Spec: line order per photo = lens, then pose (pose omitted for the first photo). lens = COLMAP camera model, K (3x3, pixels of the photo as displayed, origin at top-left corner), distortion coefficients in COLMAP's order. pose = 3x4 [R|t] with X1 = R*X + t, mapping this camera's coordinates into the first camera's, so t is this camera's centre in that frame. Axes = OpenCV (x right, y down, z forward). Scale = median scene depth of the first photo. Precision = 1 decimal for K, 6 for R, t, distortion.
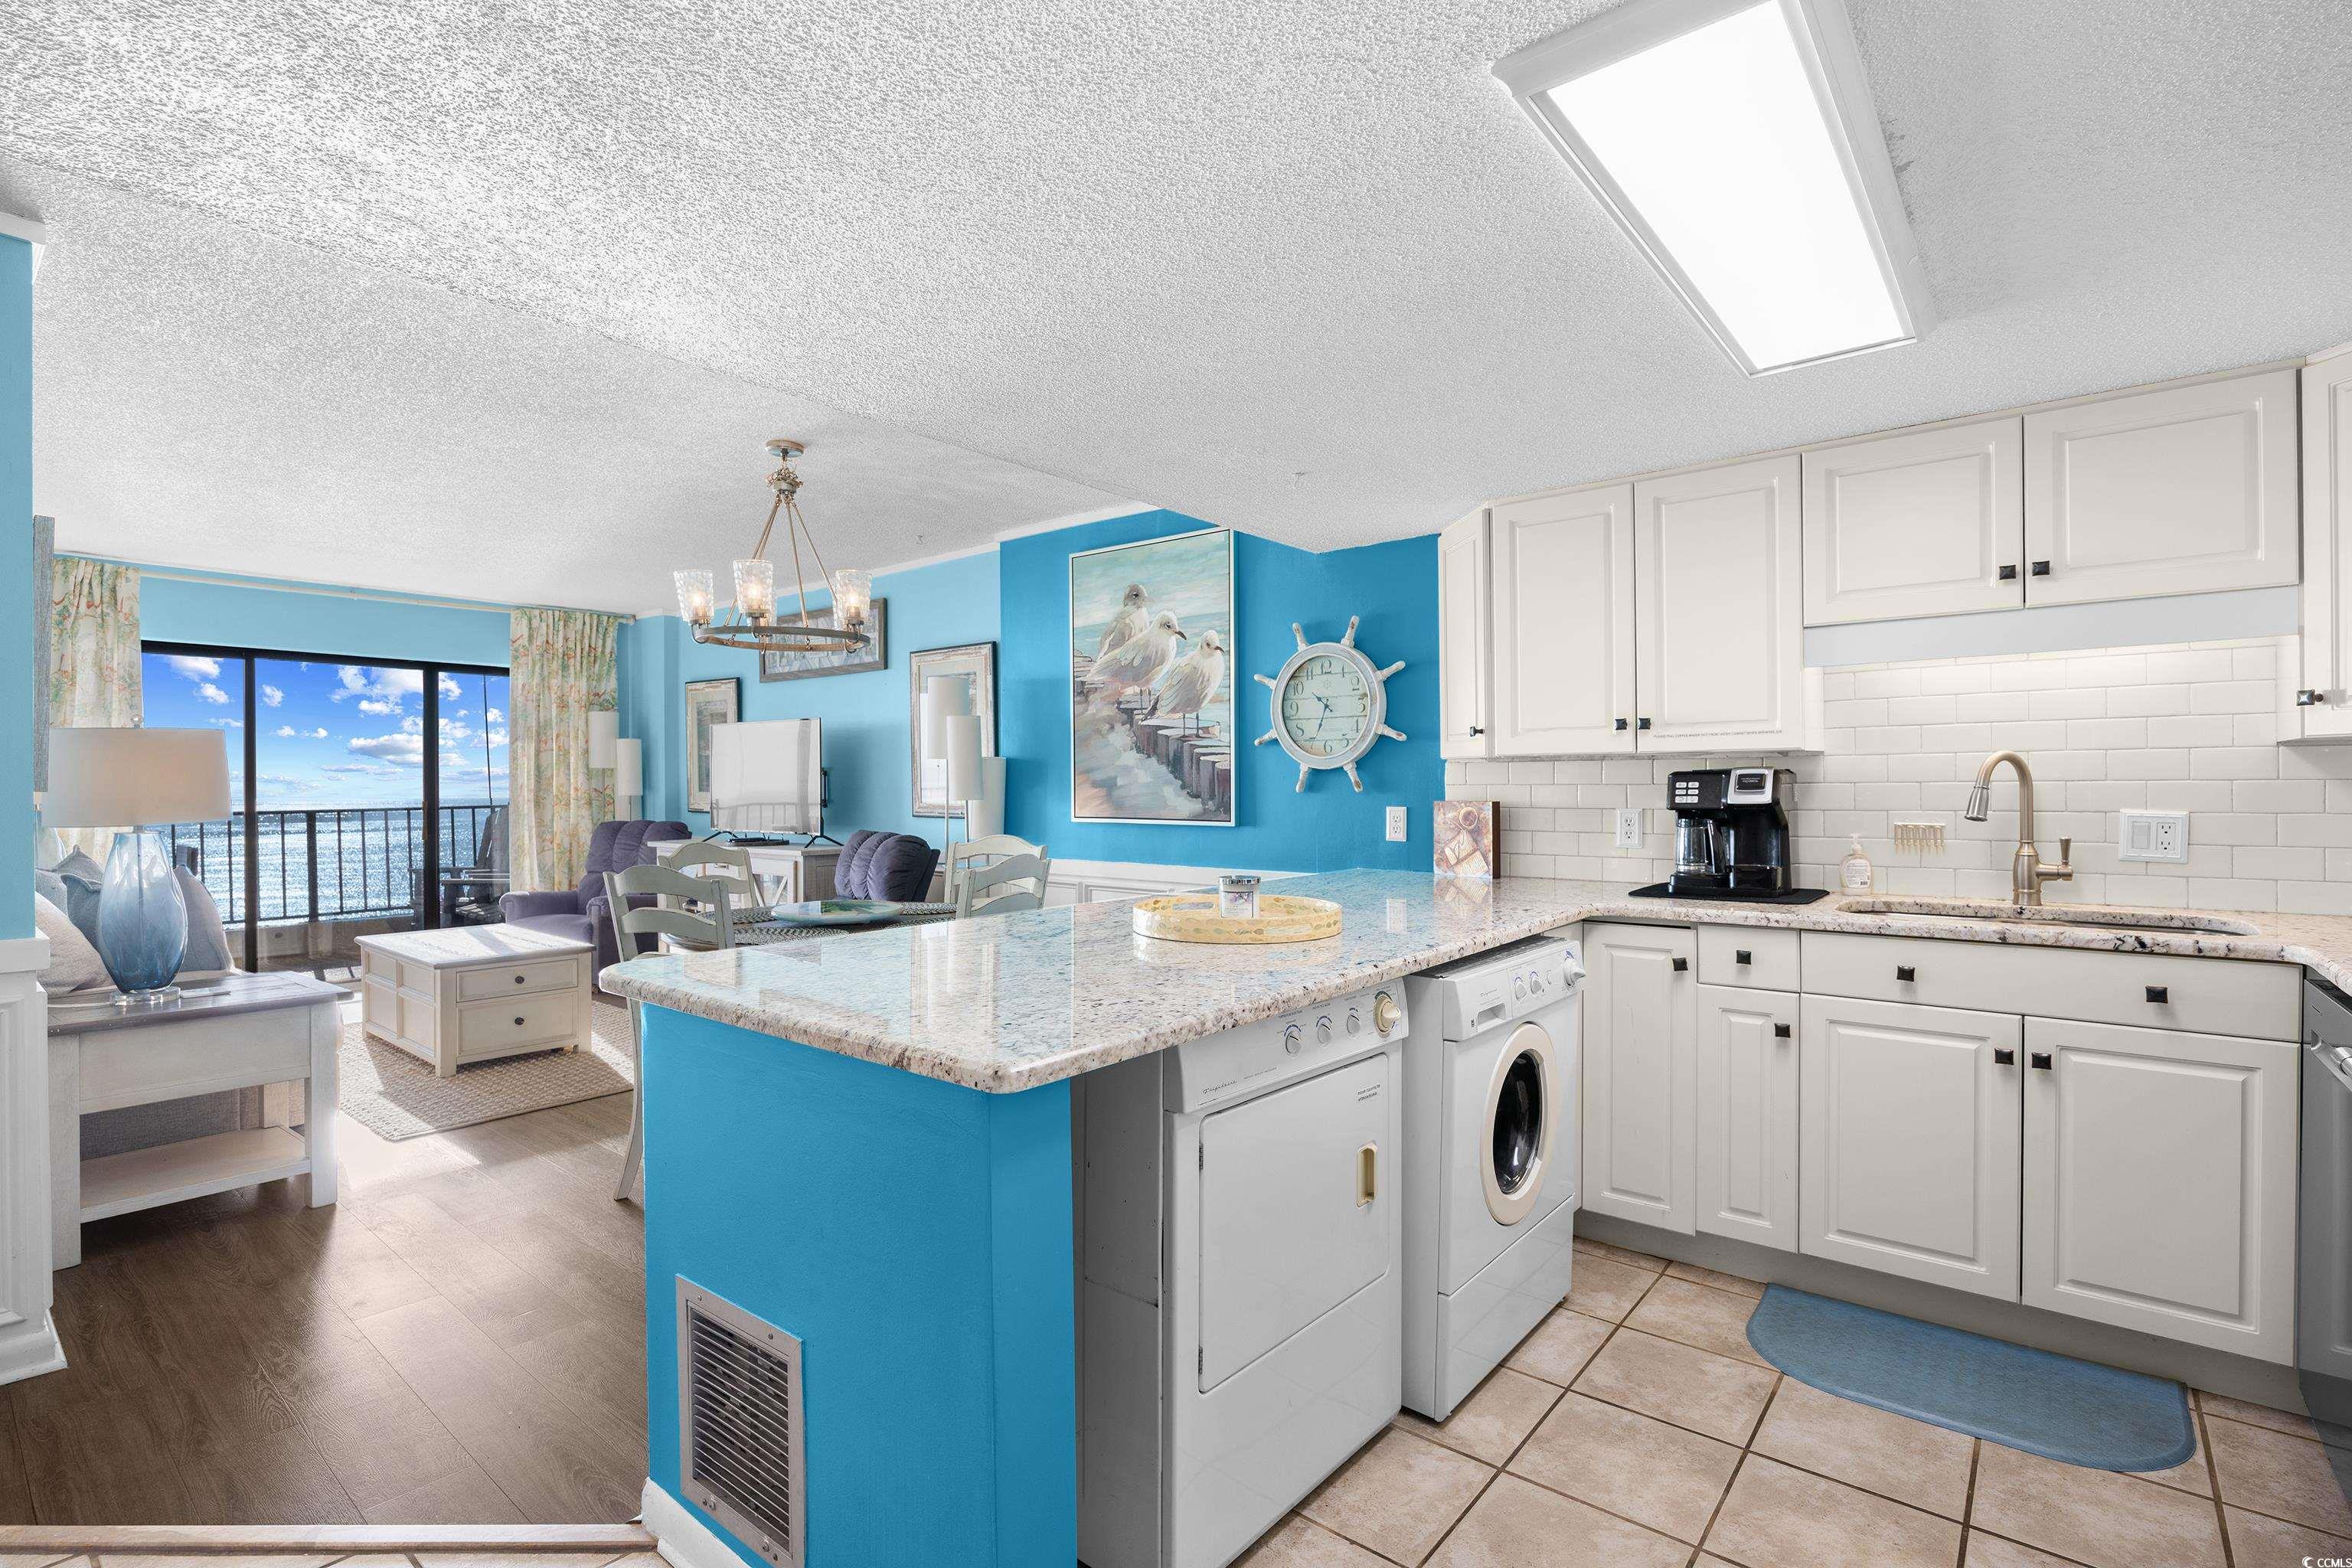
lens RADIAL K [[1089.2, 0, 1173.4], [0, 1089.2, 791.3], [0, 0, 1]] dist [-0.012596, 0.000946]
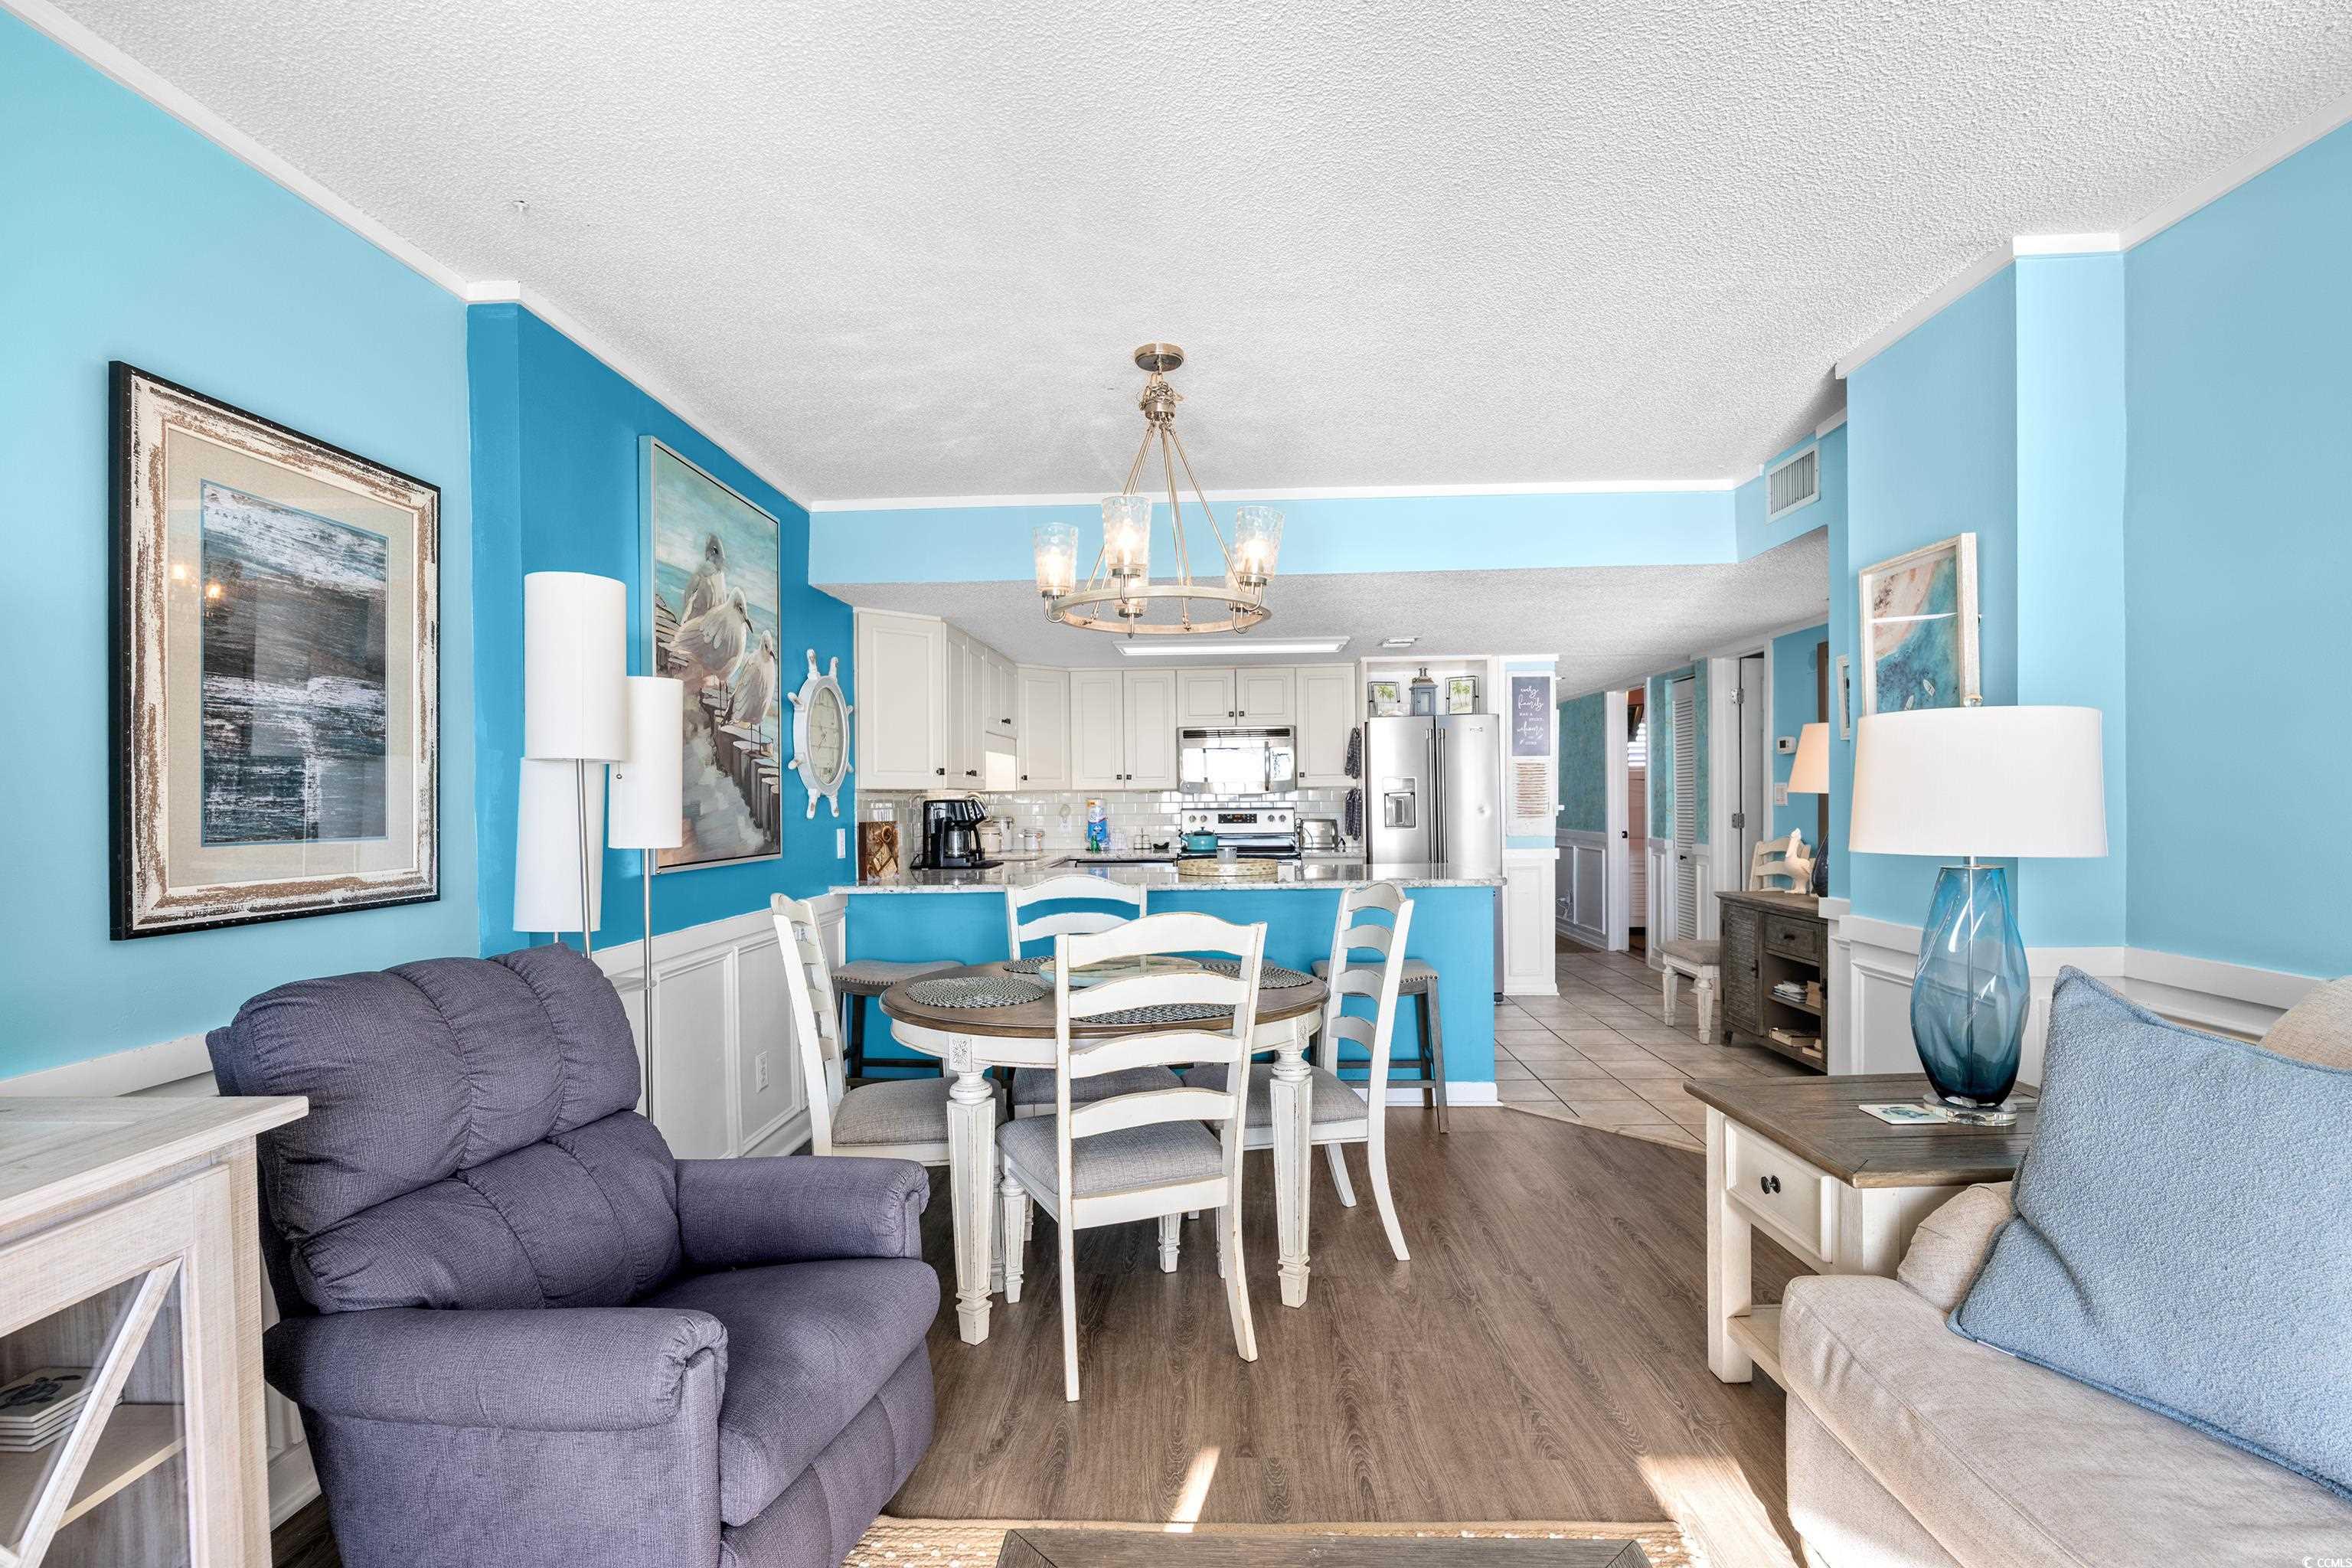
lens RADIAL K [[1100.4, 0, 1171.0], [0, 1100.4, 820.1], [0, 0, 1]] dist [-0.009885, 0.000292]
pose [[-0.597786, -0.003989, 0.801646, -0.847206], [0.020882, 0.999571, 0.020545, -0.010822], [-0.801384, 0.029021, -0.597446, 1.270773]]
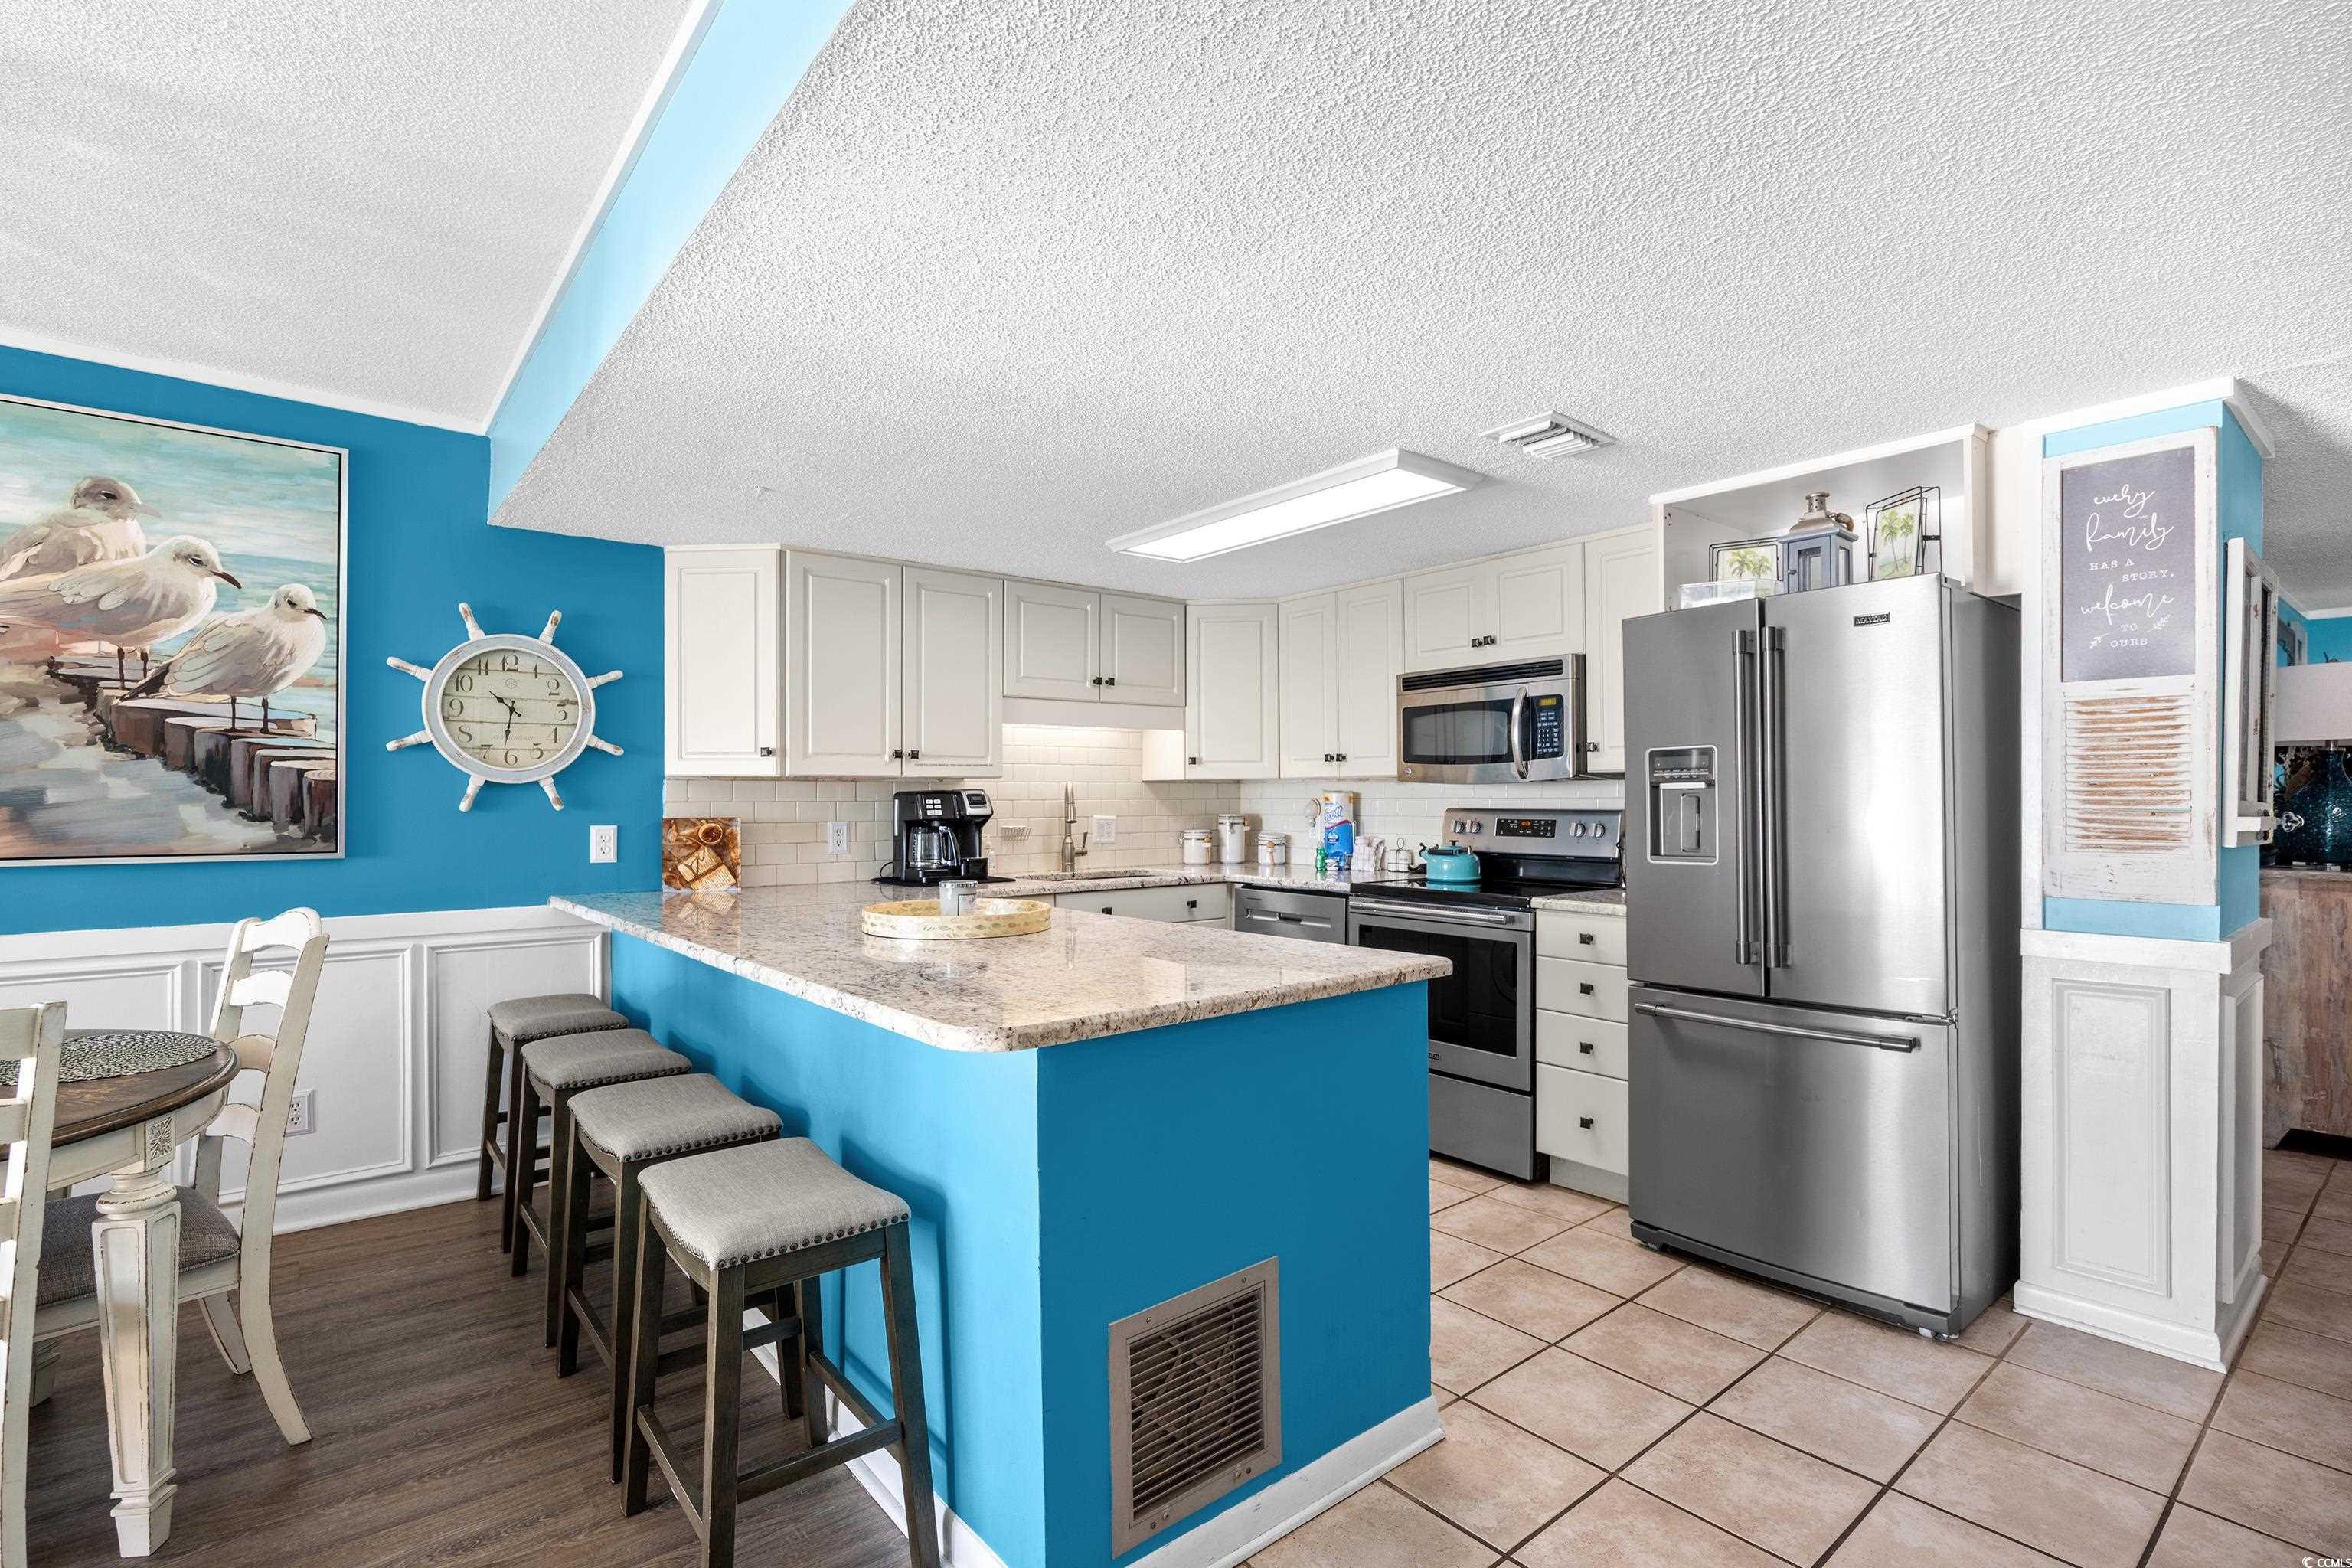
lens RADIAL K [[1088.7, 0, 1170.9], [0, 1088.7, 799.8], [0, 0, 1]] dist [-0.011891, -0.000068]
pose [[0.199495, 0.004671, 0.979888, -0.543215], [0.008809, 0.999940, -0.006561, 0.002217], [-0.979859, 0.009941, 0.199442, 0.305449]]
